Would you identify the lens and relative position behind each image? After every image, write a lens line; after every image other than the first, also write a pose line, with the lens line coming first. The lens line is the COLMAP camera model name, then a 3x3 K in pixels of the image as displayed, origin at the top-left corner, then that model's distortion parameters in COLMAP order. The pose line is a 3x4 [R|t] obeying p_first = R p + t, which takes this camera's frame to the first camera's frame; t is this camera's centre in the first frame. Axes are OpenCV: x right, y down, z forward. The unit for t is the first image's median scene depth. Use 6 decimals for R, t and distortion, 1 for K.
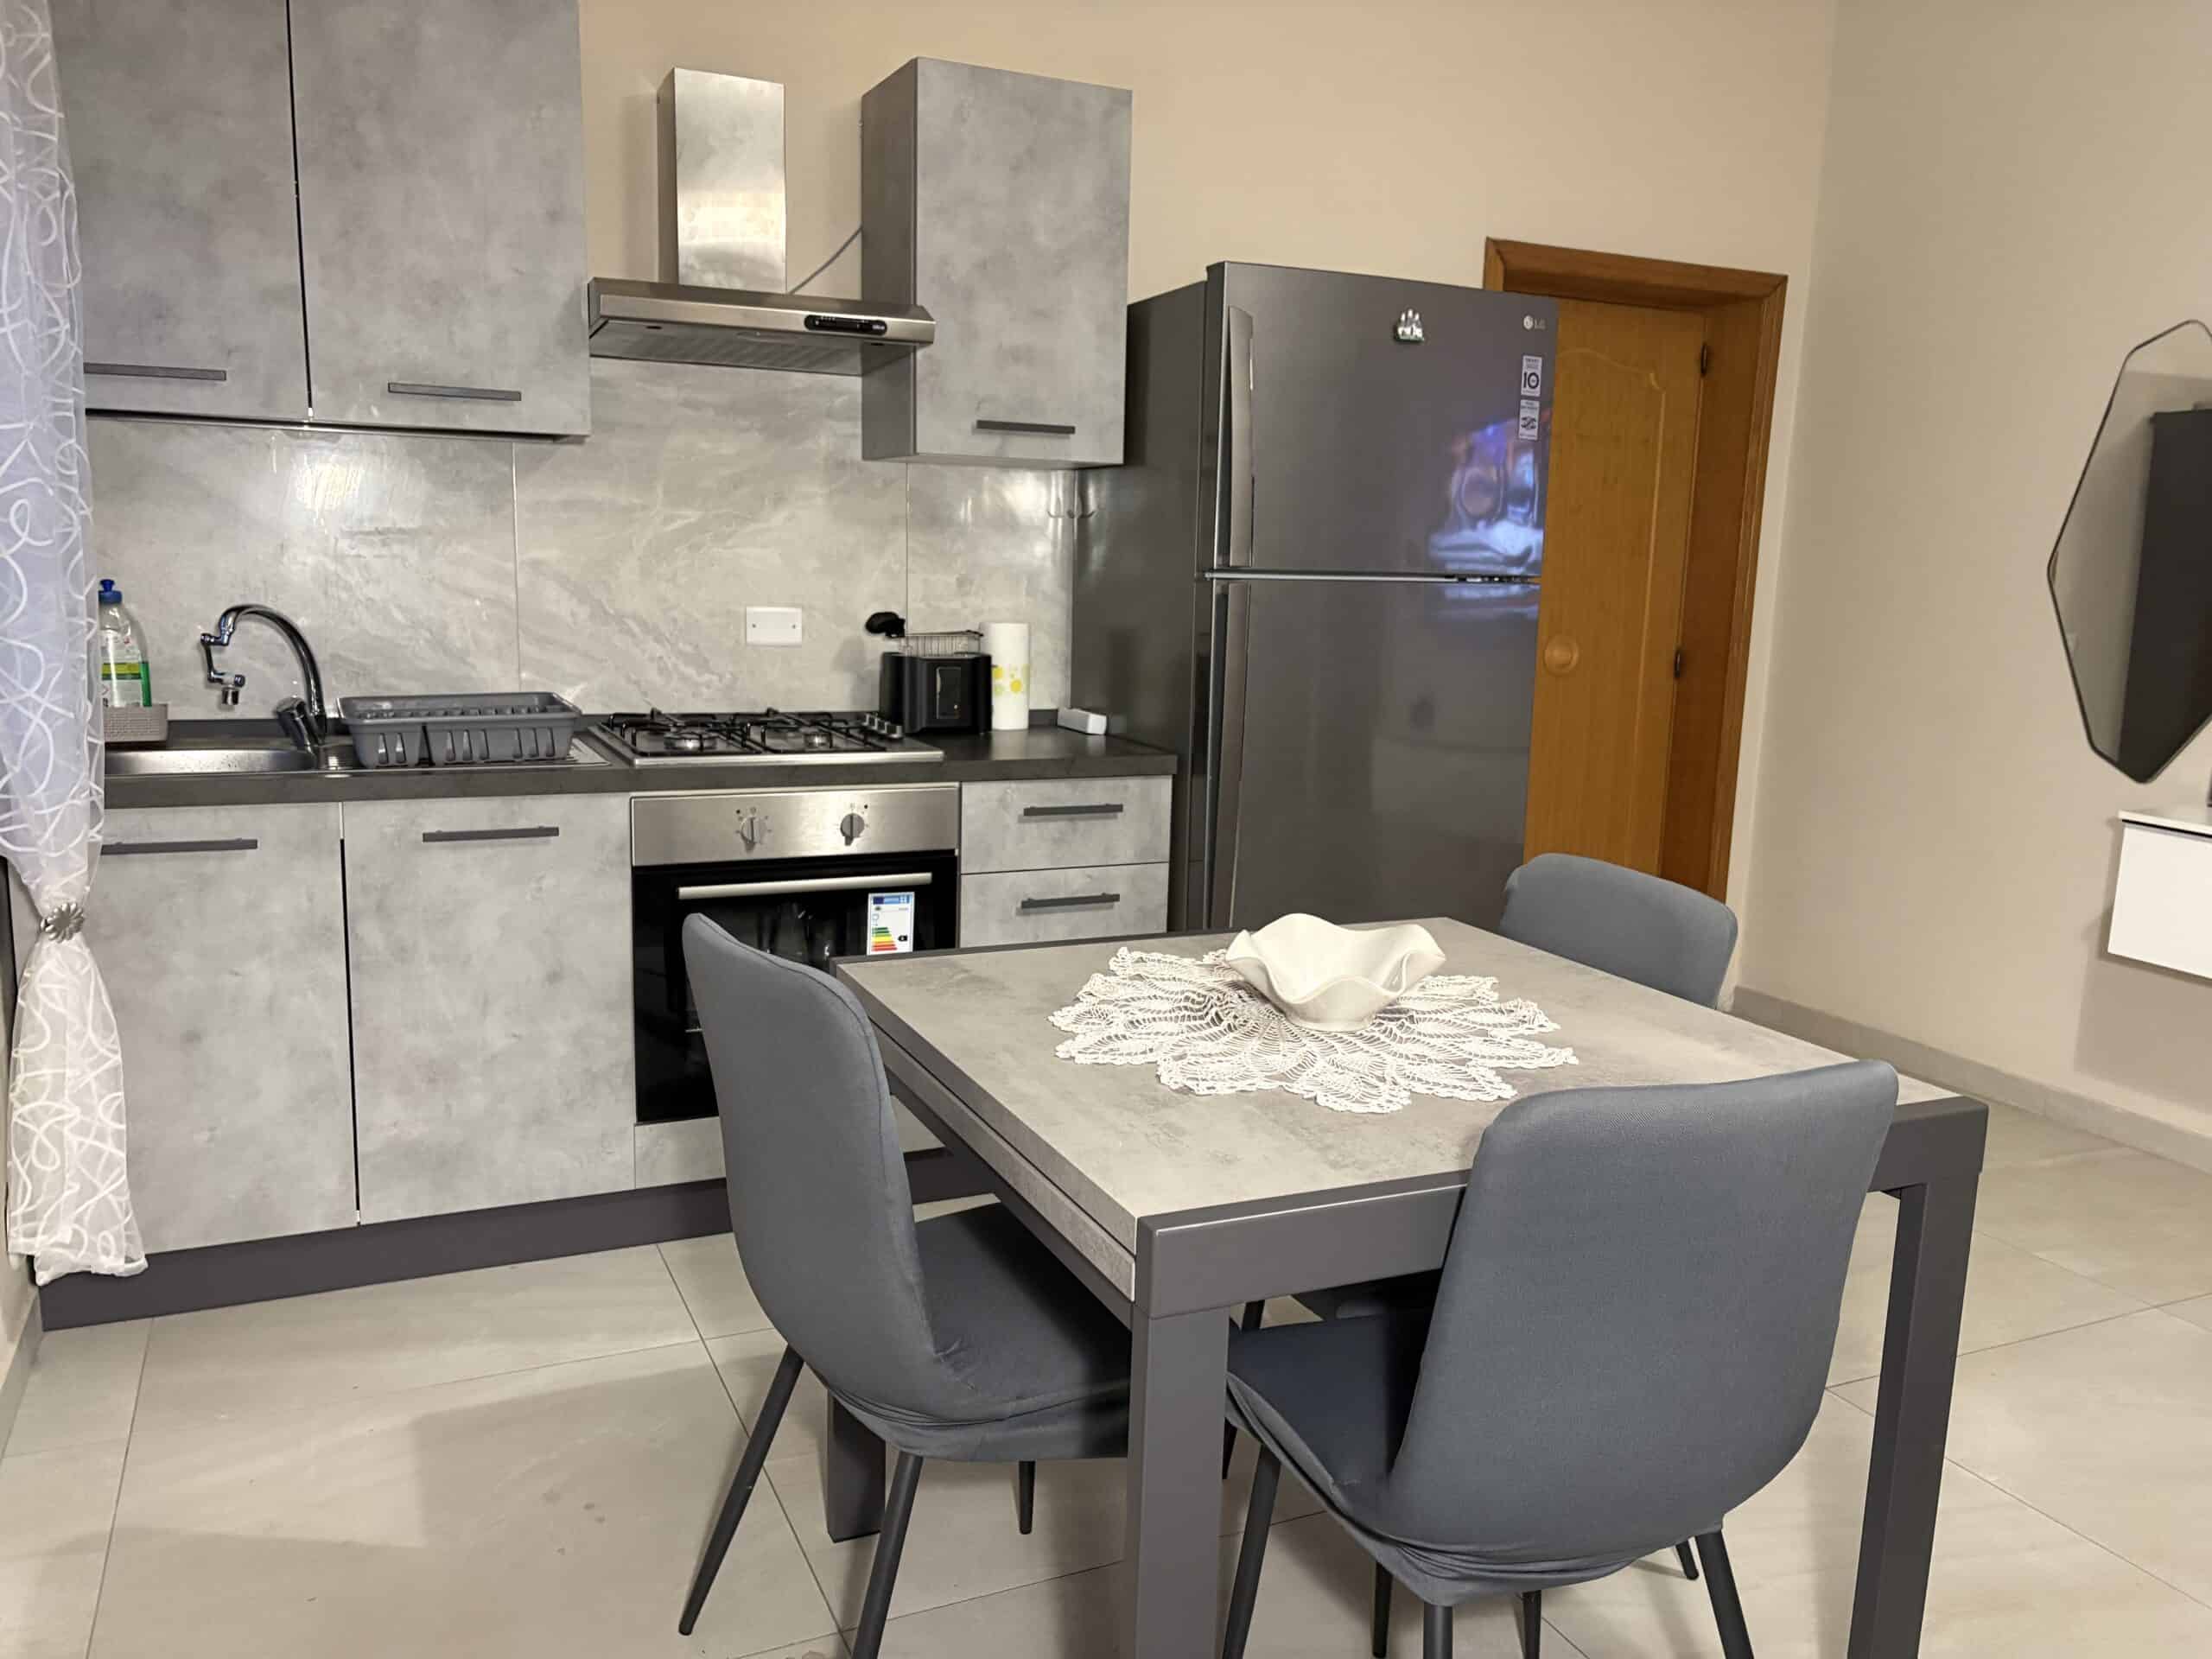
lens RADIAL K [[1738.3, 0, 1106.4], [0, 1738.3, 878.4], [0, 0, 1]] dist [0.038932, 0.000359]
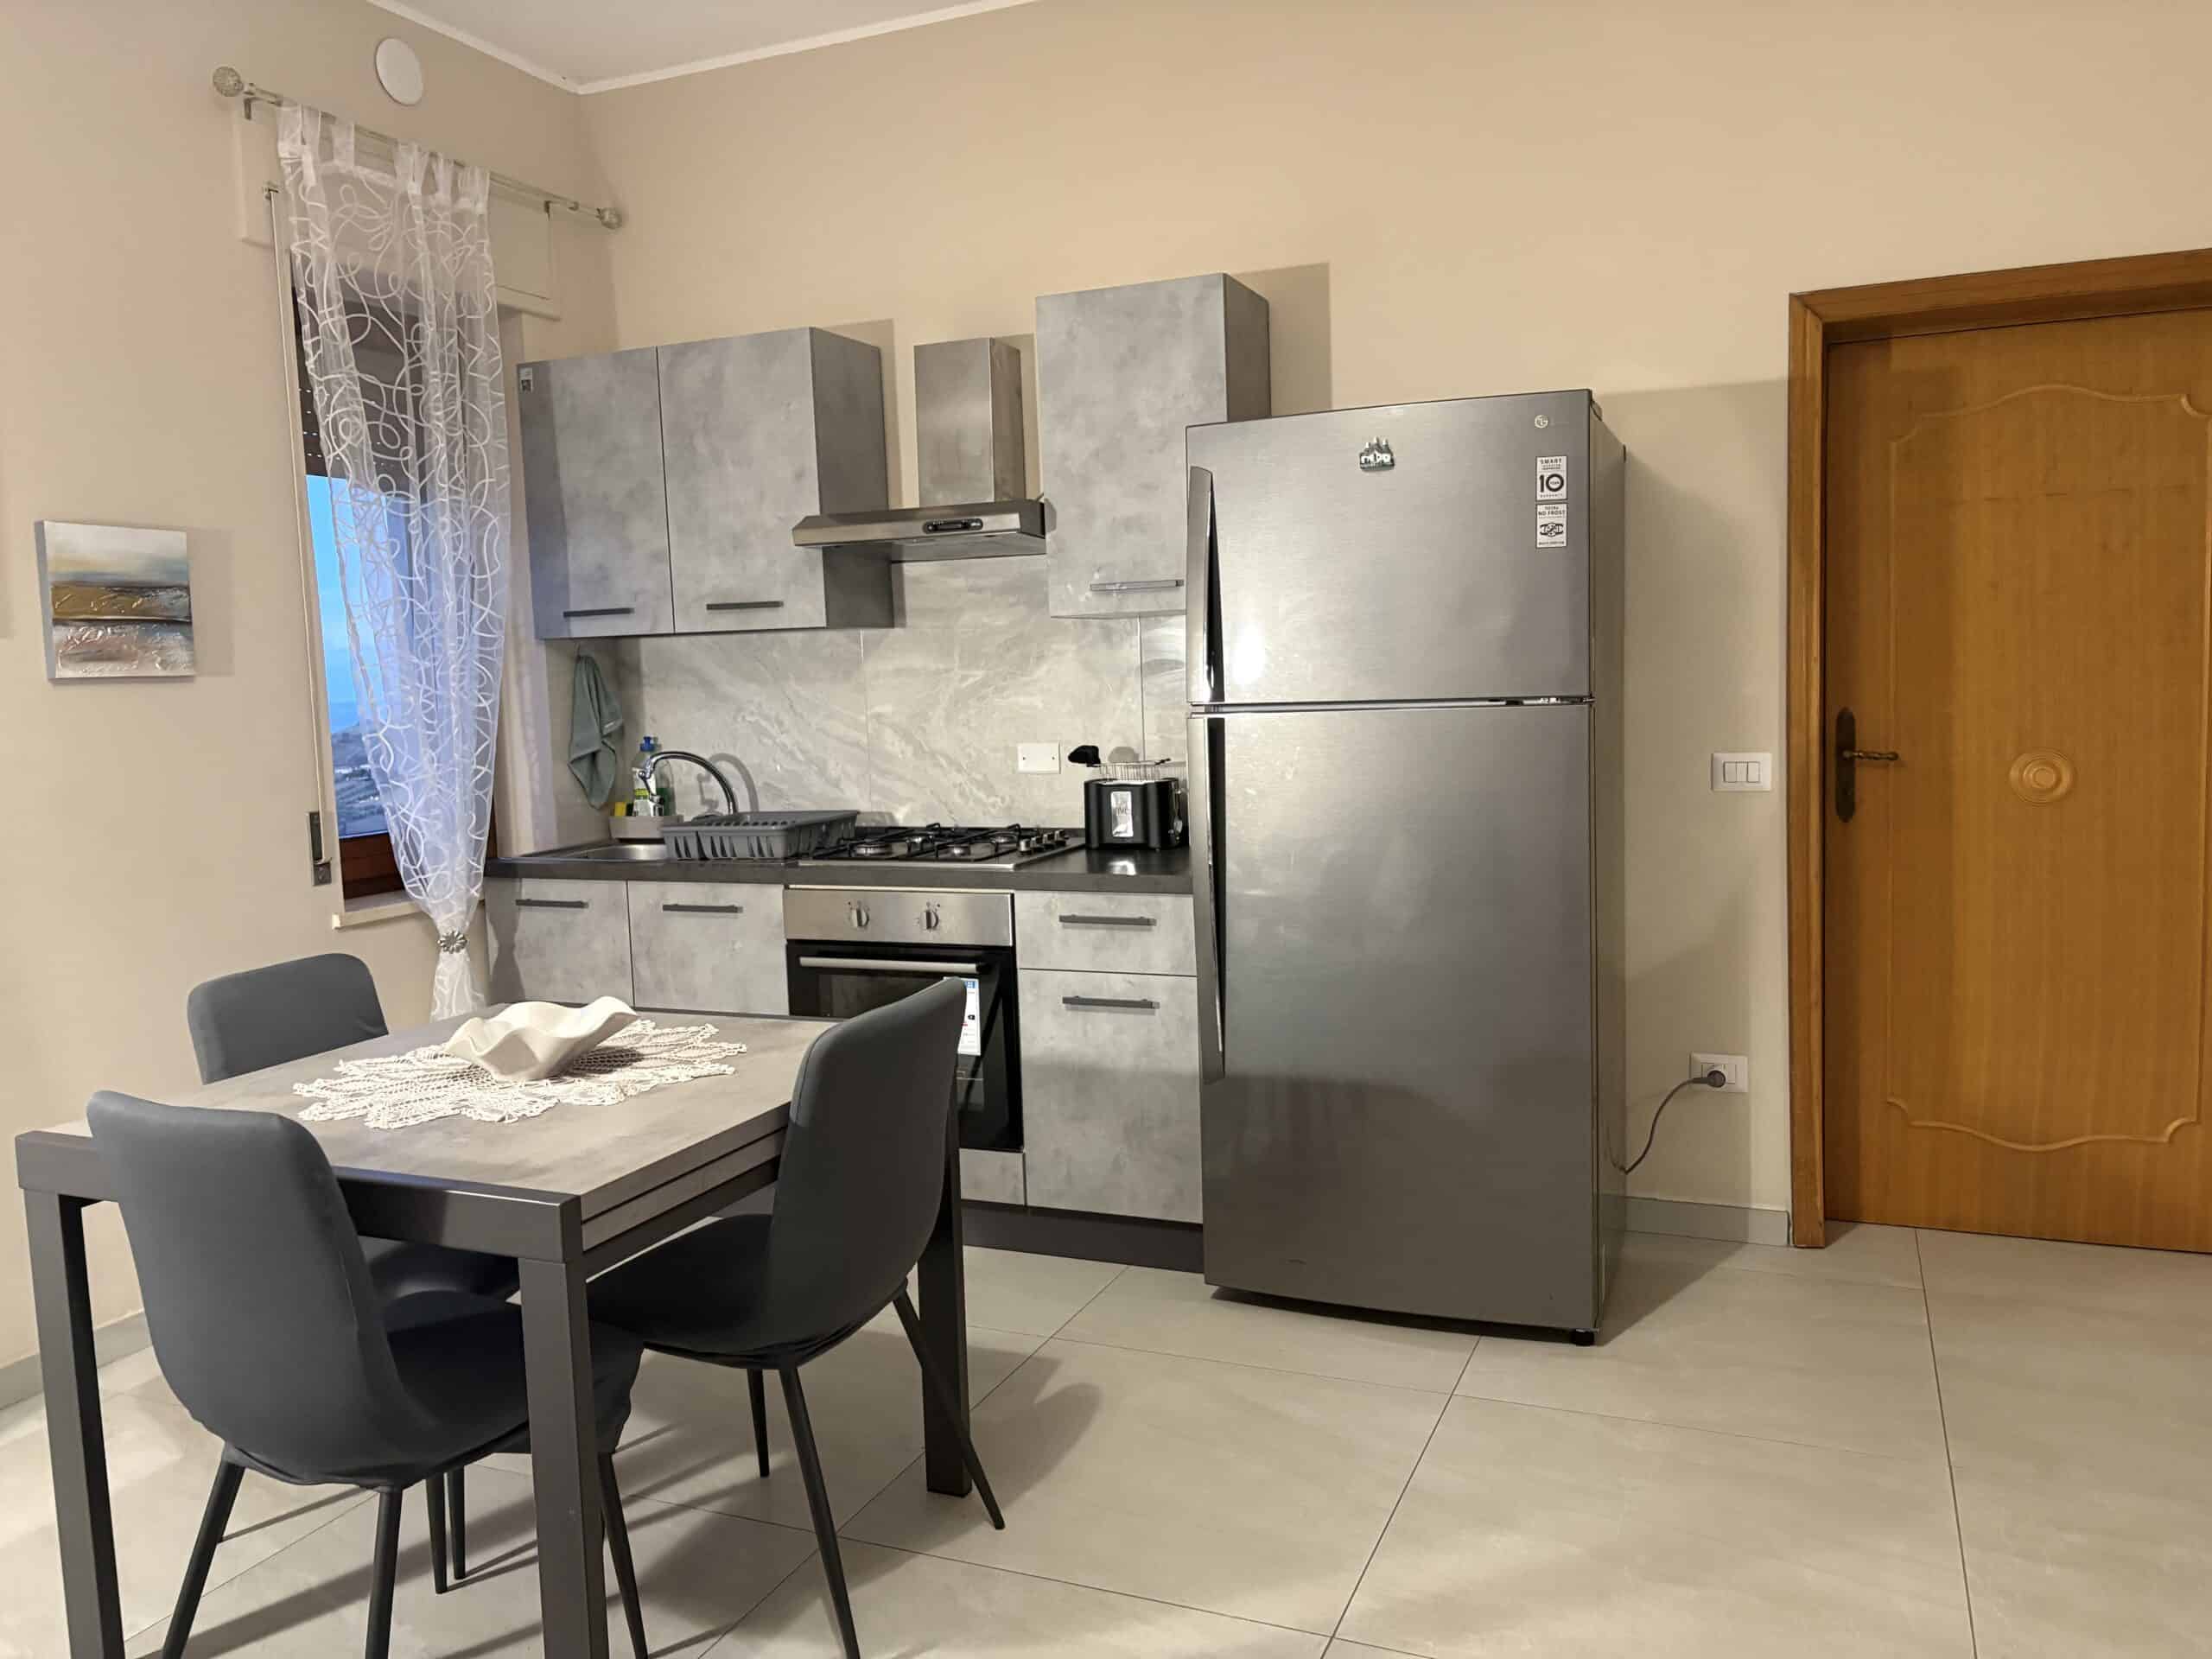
lens RADIAL K [[1647.1, 0, 1116.3], [0, 1647.1, 836.1], [0, 0, 1]] dist [0.054456, -0.075479]
pose [[0.672909, 0.025177, -0.739296, 0.752502], [-0.088197, 0.995022, -0.046391, -0.043946], [0.734448, 0.096421, 0.671780, 0.282323]]
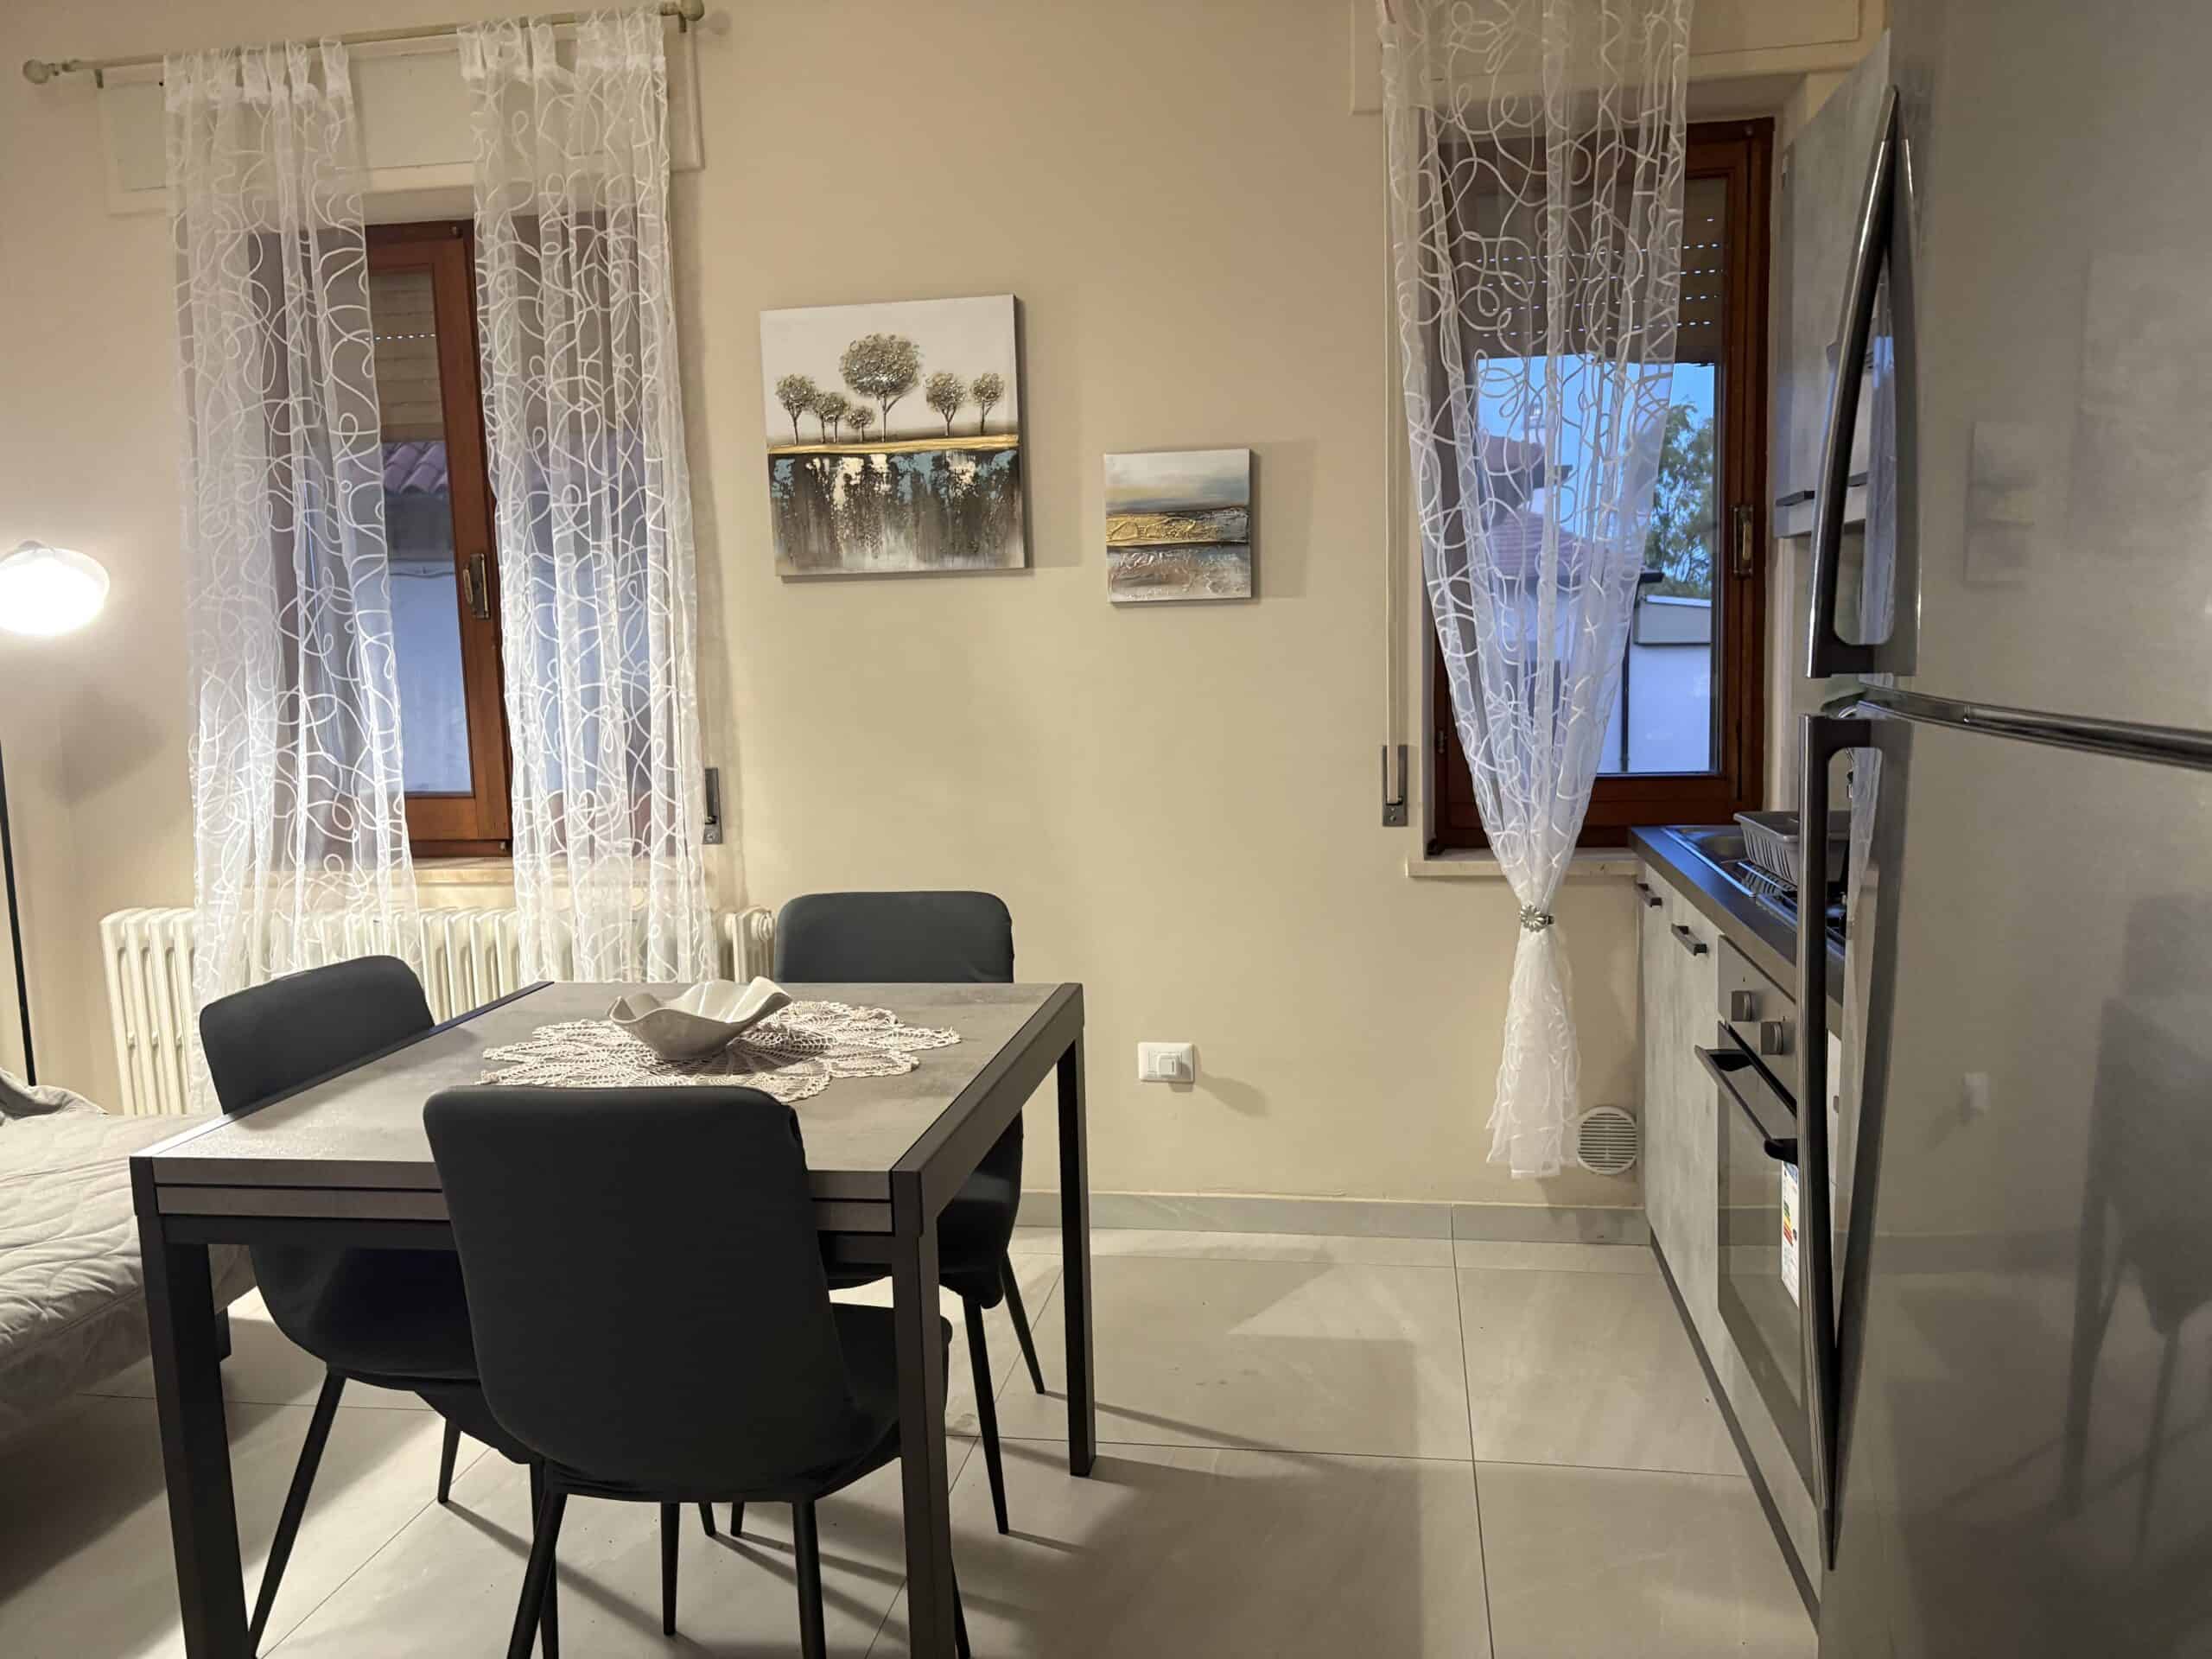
lens RADIAL K [[1647.1, 0, 1116.3], [0, 1647.1, 836.1], [0, 0, 1]] dist [0.054456, -0.075479]
pose [[-0.559046, 0.086706, -0.824591, 0.497738], [-0.142004, 0.969810, 0.198250, -0.183562], [0.816886, 0.227926, -0.529856, 1.027675]]
